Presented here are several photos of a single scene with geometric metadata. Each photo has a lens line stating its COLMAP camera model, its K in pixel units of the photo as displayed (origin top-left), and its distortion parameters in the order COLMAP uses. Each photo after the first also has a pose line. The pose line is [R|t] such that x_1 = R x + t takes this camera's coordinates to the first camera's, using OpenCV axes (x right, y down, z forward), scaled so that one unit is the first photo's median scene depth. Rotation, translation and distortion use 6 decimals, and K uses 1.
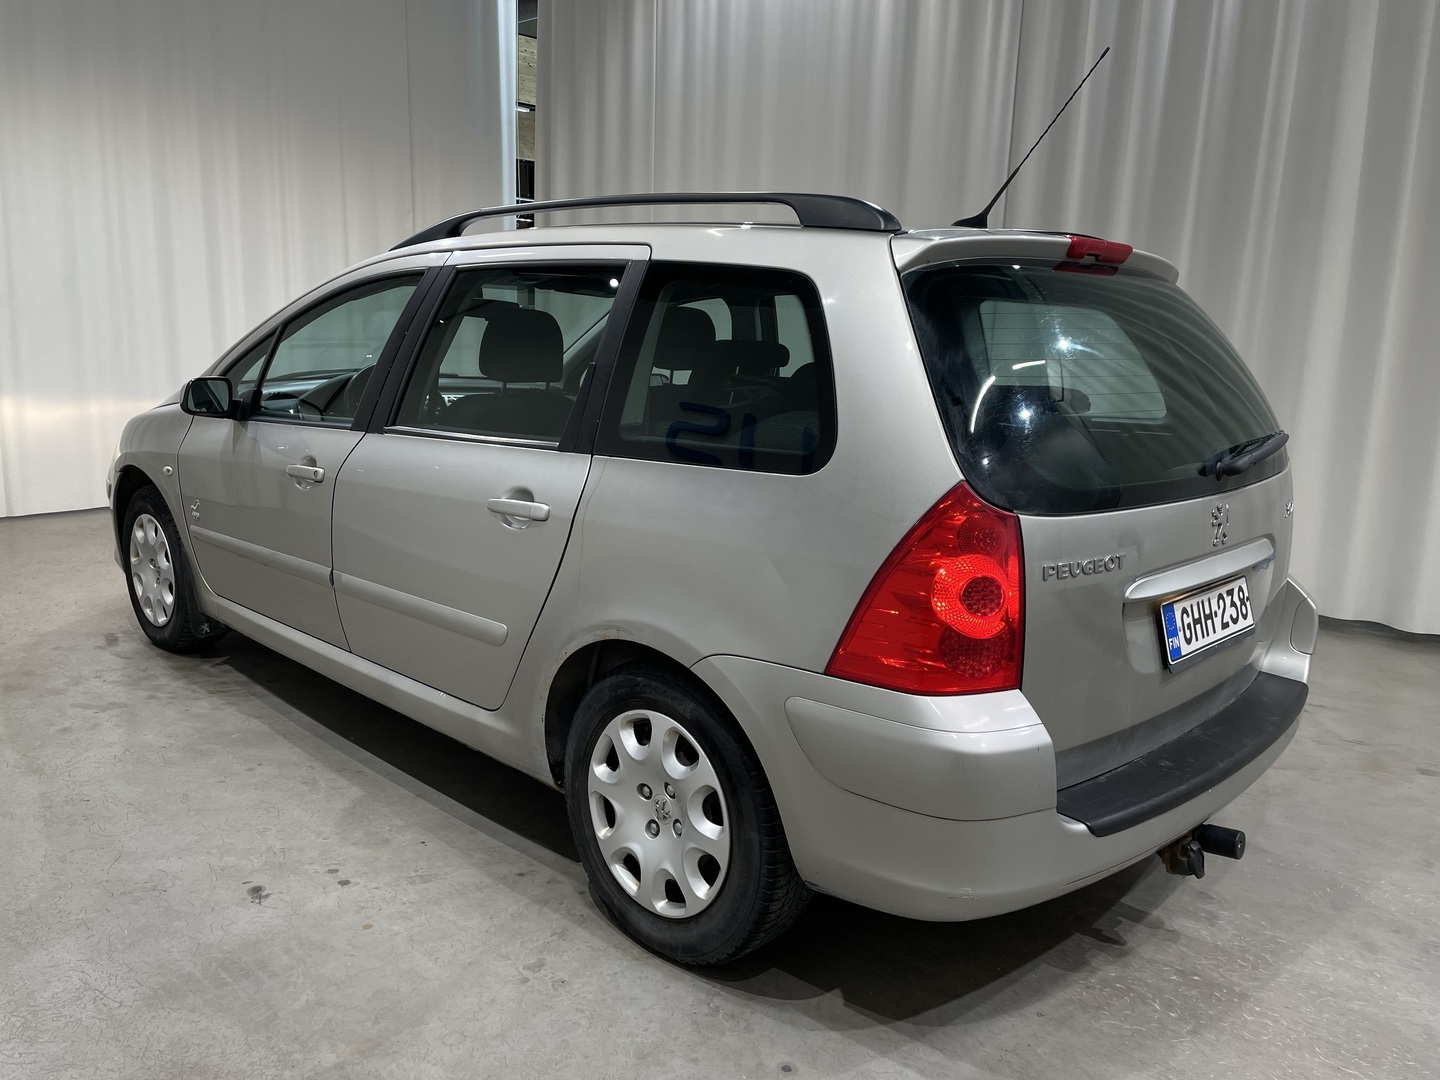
lens RADIAL K [[1113.9, 0, 715.4], [0, 1113.9, 537.2], [0, 0, 1]] dist [0.062839, -0.065339]
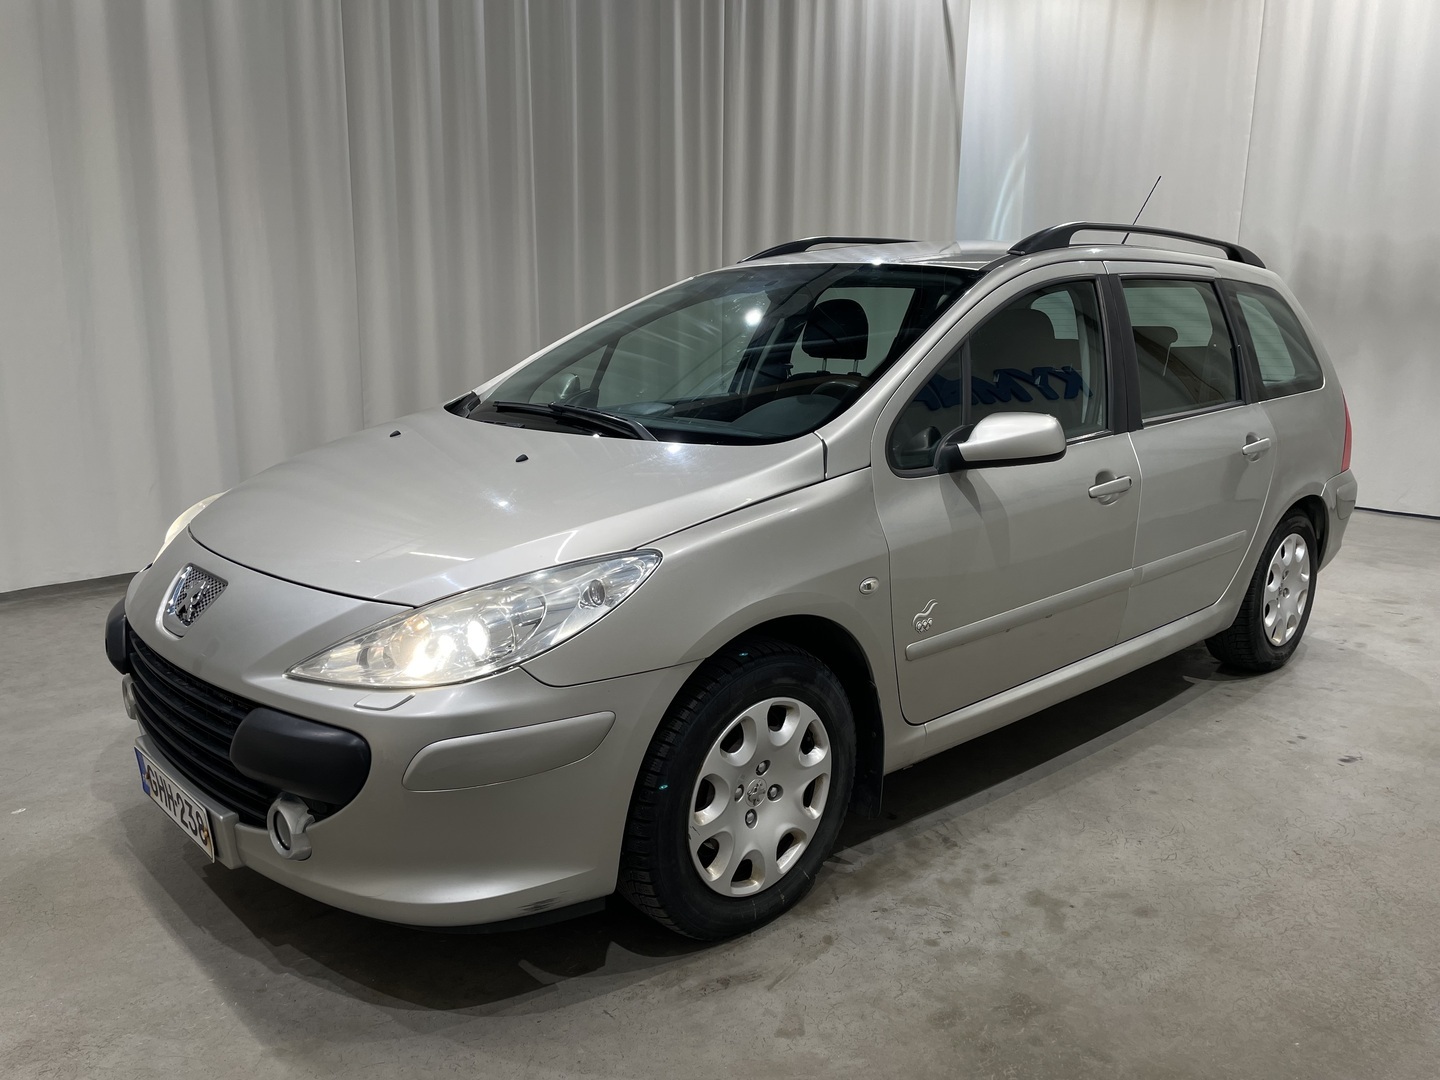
lens RADIAL K [[1113.9, 0, 726.9], [0, 1113.9, 537.4], [0, 0, 1]] dist [0.062839, -0.065339]
pose [[0.026703, -0.227709, 0.973363, -1.796383], [0.171049, 0.960391, 0.219982, -0.385396], [-0.984901, 0.160619, 0.064595, 1.719216]]
